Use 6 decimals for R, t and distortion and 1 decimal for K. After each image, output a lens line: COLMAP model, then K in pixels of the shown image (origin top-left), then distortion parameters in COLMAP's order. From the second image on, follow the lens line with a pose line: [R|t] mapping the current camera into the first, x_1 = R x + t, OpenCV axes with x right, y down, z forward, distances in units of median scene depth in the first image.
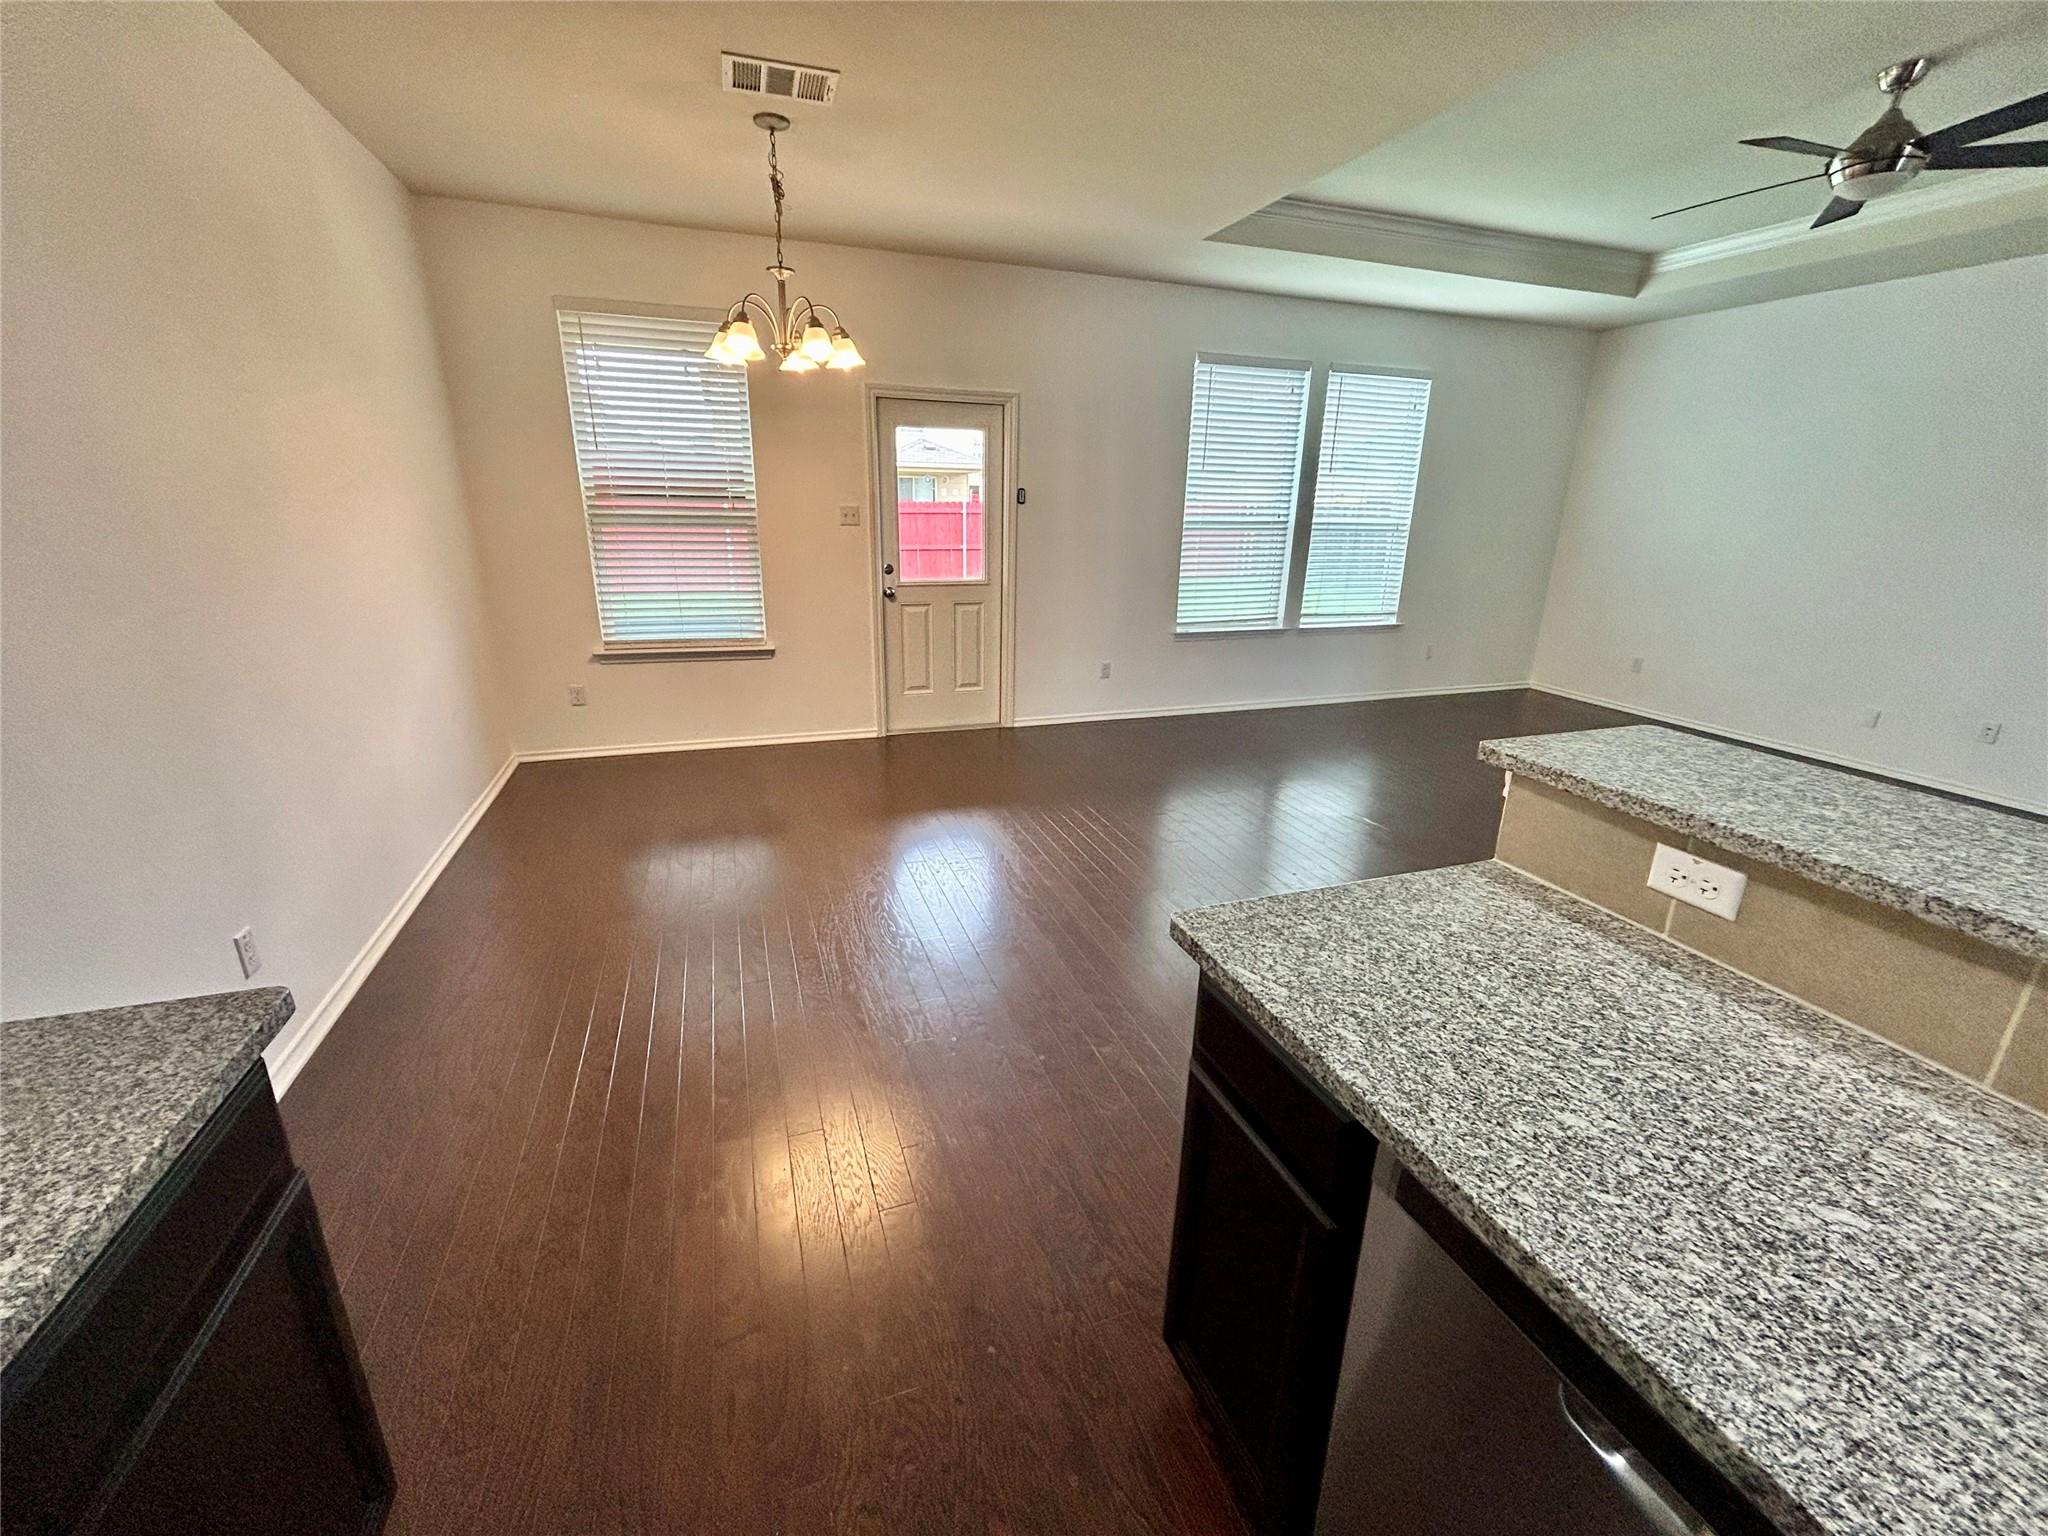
lens RADIAL K [[831.4, 0, 1023.7], [0, 831.4, 767.0], [0, 0, 1]] dist [-0.002089, 0.000625]
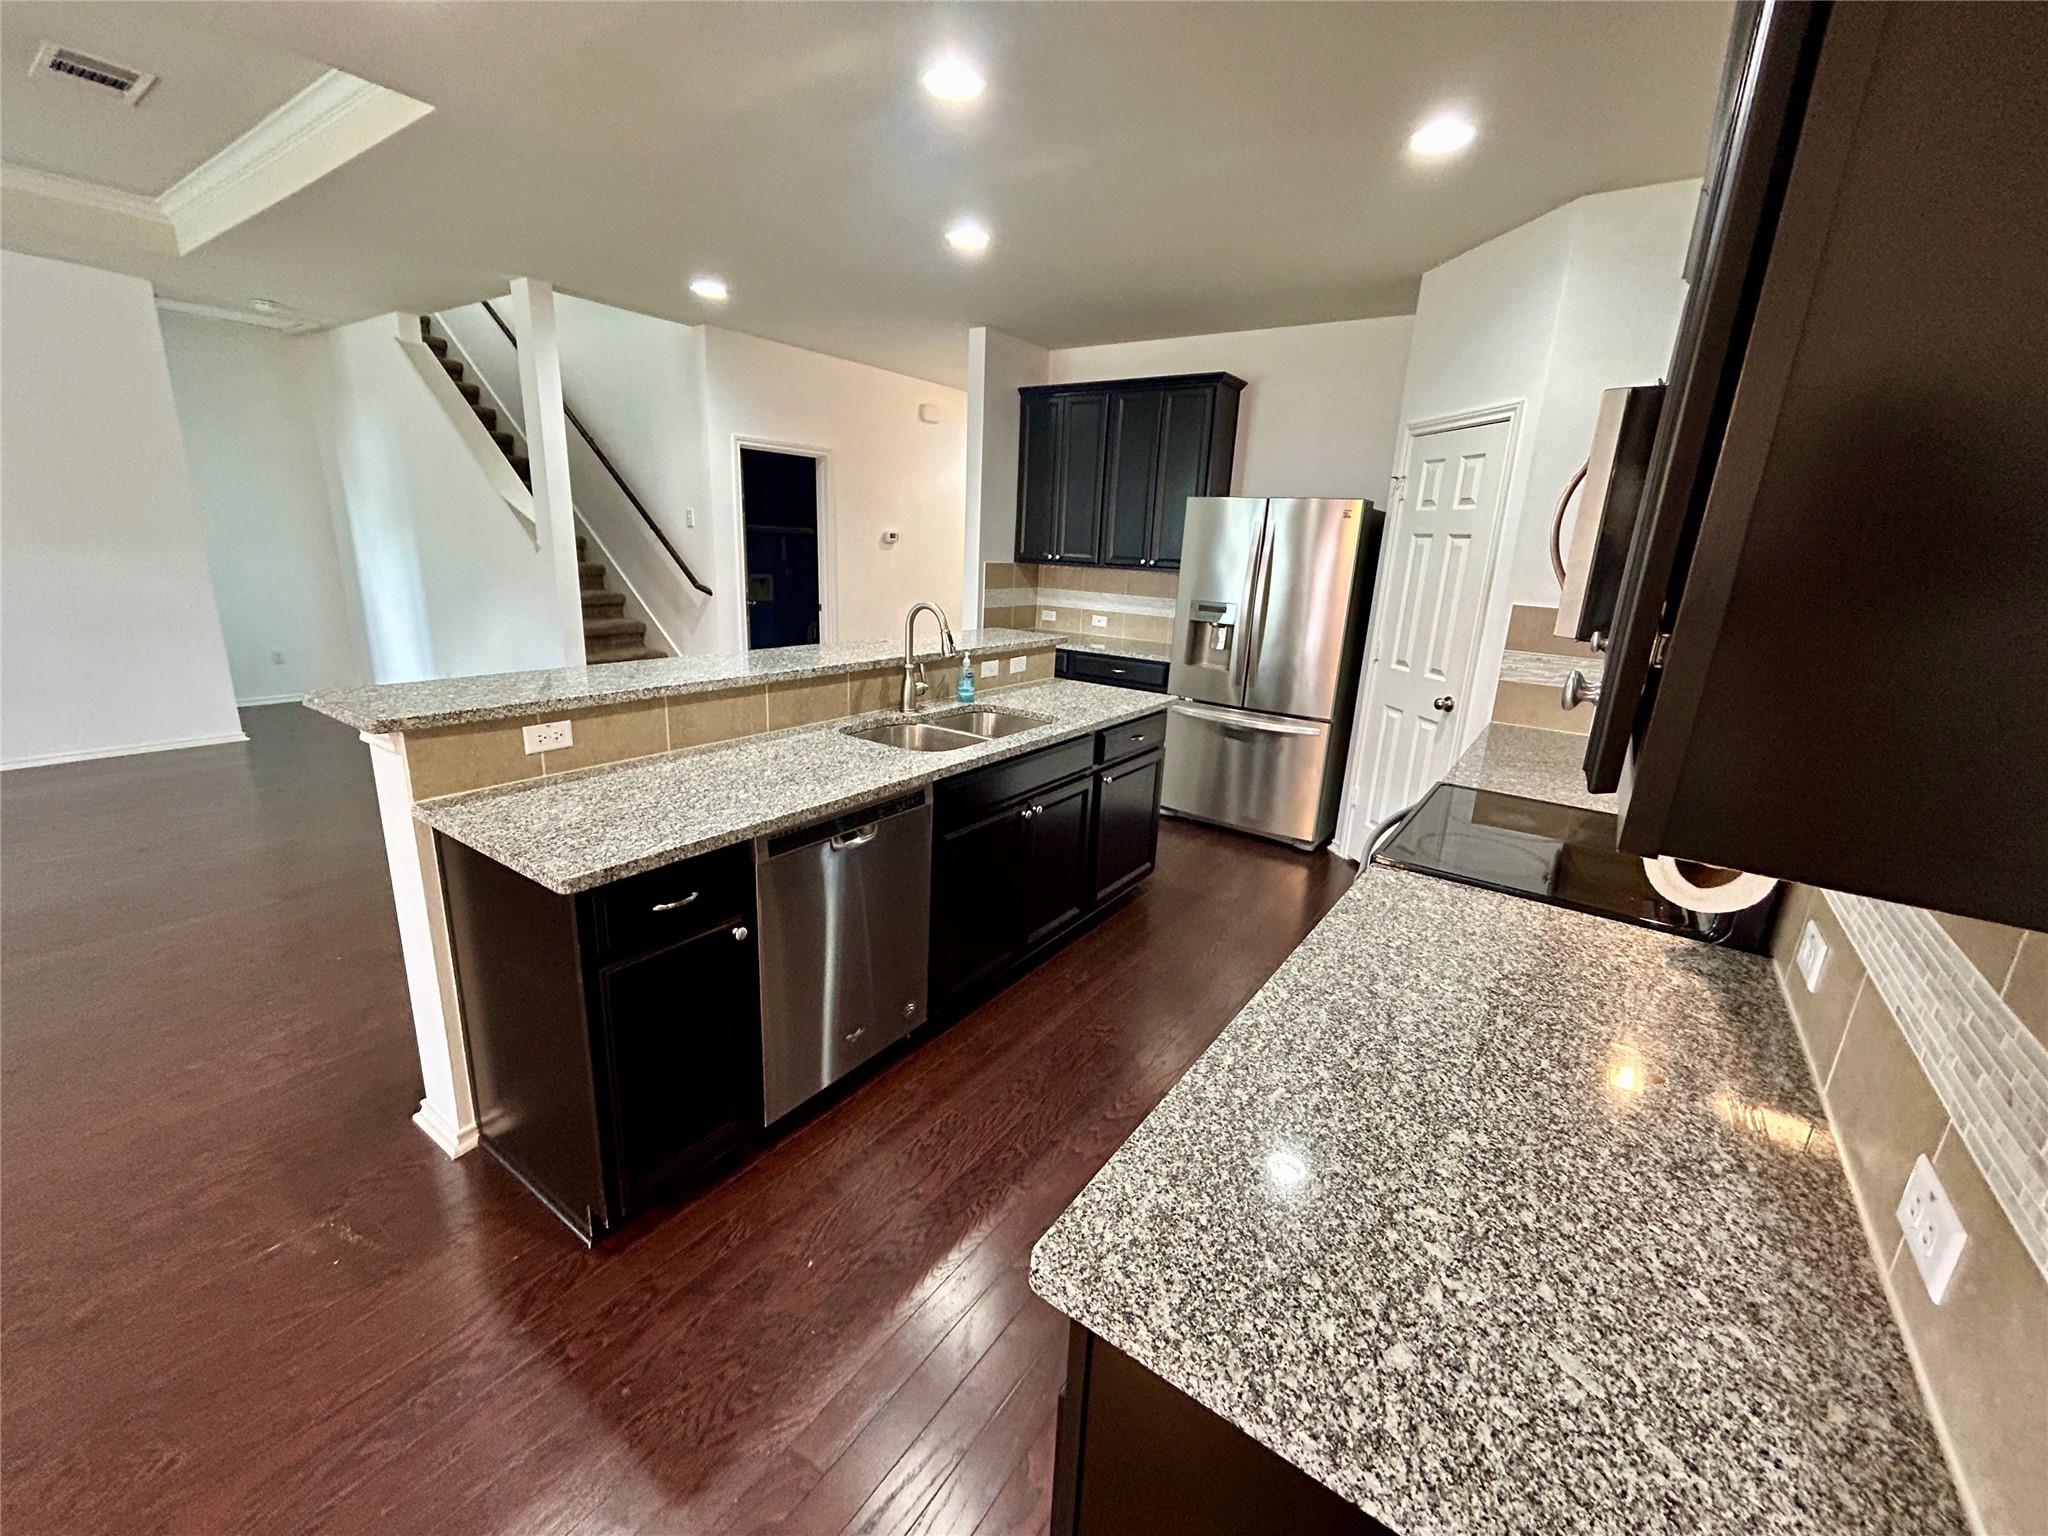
lens RADIAL K [[831.4, 0, 1020.6], [0, 831.4, 764.2], [0, 0, 1]] dist [-0.002089, 0.000625]
pose [[-0.573714, -0.258164, 0.777305, -0.278132], [0.199077, 0.876614, 0.438082, -0.092600], [-0.794494, 0.406077, -0.451532, 0.241030]]
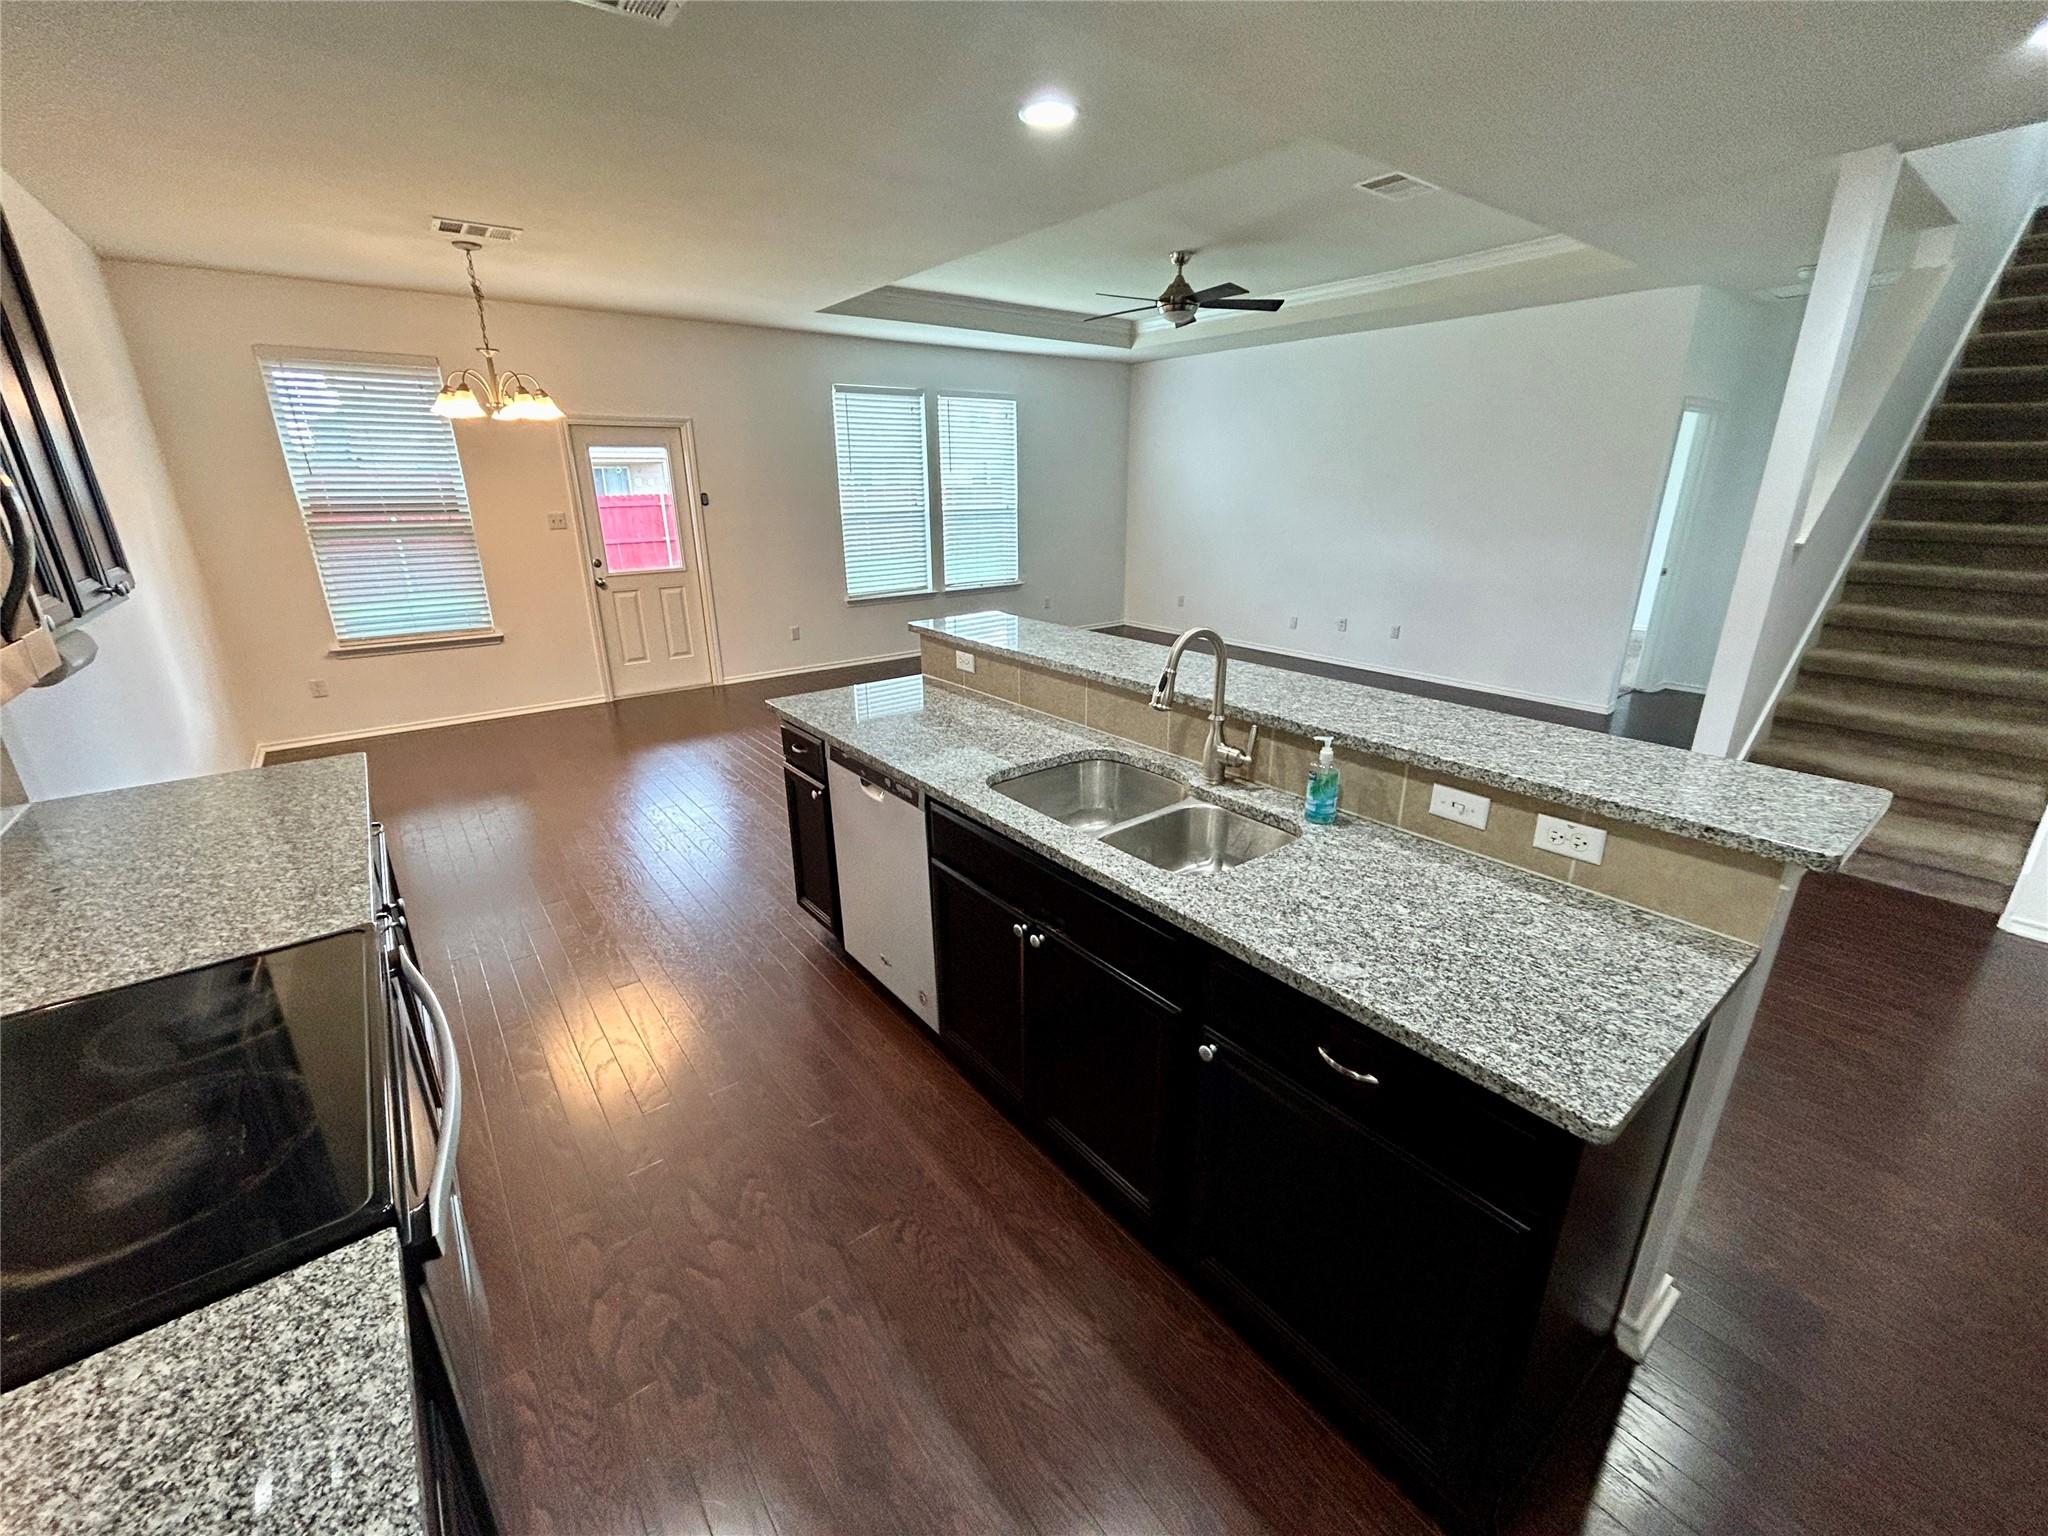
lens RADIAL K [[831.4, 0, 1020.1], [0, 831.4, 760.1], [0, 0, 1]] dist [-0.002089, 0.000625]
pose [[0.949090, -0.125359, 0.288987, 0.040668], [0.121092, 0.992103, 0.032674, 0.090328], [-0.290801, 0.003983, 0.956775, -0.373207]]
